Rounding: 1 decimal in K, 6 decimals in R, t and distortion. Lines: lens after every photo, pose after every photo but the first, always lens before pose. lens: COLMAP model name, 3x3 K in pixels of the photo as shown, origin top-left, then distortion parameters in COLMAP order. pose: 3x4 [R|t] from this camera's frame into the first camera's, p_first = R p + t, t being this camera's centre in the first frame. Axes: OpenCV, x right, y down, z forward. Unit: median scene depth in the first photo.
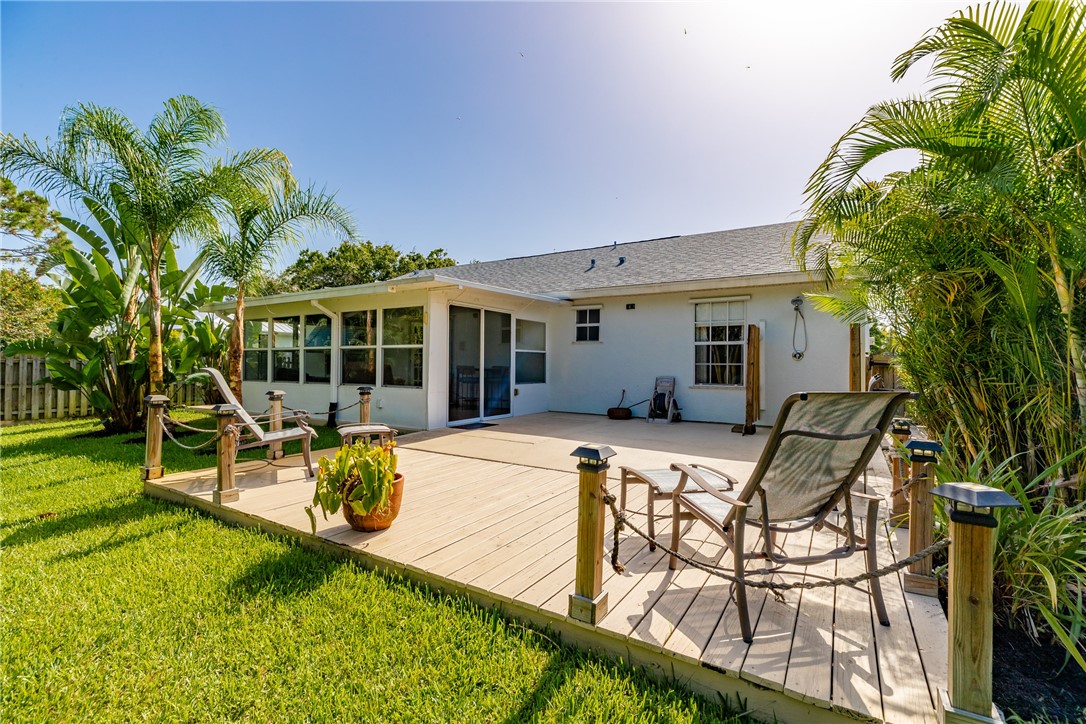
lens RADIAL K [[488.9, 0, 546.1], [0, 488.9, 355.8], [0, 0, 1]] dist [0.006813, 0.000084]
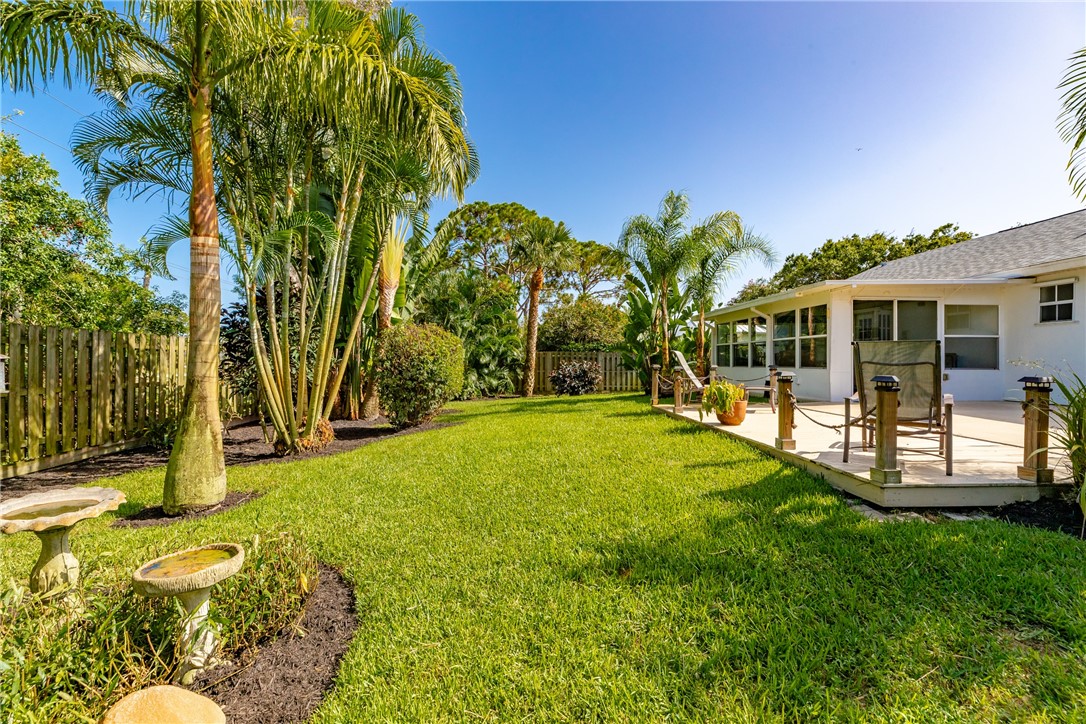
lens RADIAL K [[488.9, 0, 546.0], [0, 488.9, 360.1], [0, 0, 1]] dist [0.006813, 0.000084]
pose [[0.577681, -0.008861, -0.816215, 0.290374], [0.016084, 0.999871, 0.000528, 0.025246], [0.816104, -0.013433, 0.577748, -0.264225]]
